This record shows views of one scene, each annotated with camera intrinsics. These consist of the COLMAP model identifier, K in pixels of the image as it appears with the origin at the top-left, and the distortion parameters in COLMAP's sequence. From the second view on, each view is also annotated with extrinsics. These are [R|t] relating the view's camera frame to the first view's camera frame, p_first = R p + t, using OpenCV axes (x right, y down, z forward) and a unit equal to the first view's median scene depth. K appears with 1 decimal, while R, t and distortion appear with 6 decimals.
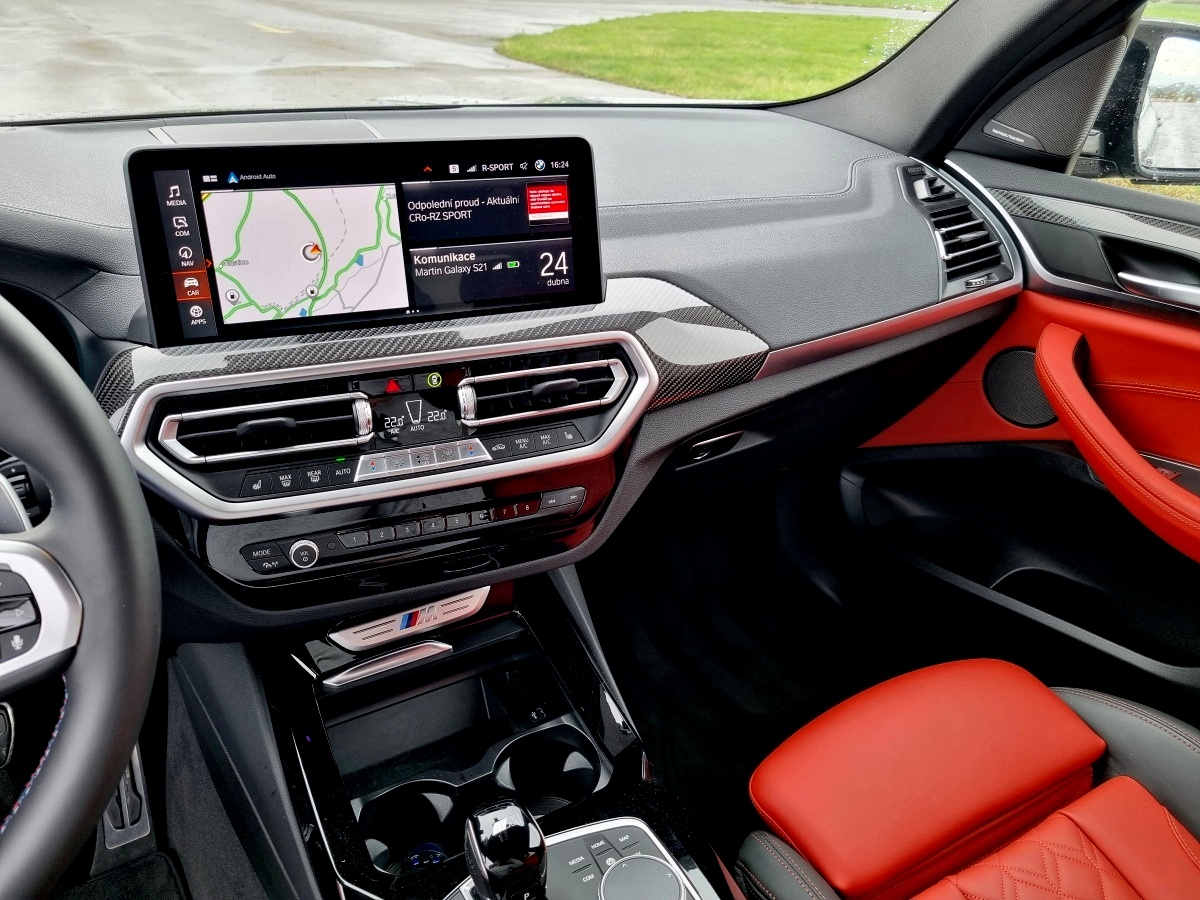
lens RADIAL K [[898.2, 0, 600.0], [0, 898.2, 450.0], [0, 0, 1]] dist [0.042444, -0.004915]
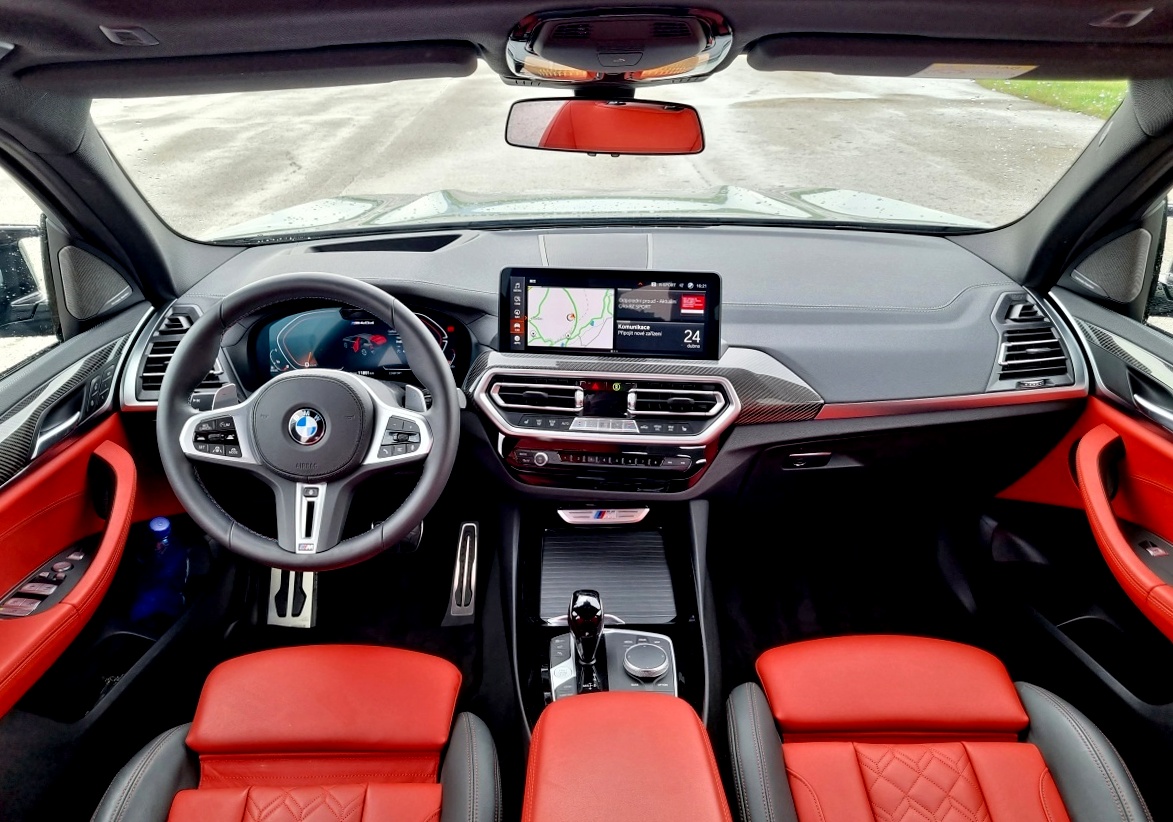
lens RADIAL K [[906.1, 0, 586.5], [0, 906.1, 411.0], [0, 0, 1]] dist [0.086049, 0.001153]
pose [[0.872994, 0.175120, -0.455209, 0.655025], [-0.199157, 0.979955, -0.004950, -0.002767], [0.445218, 0.094980, 0.890371, -0.772991]]
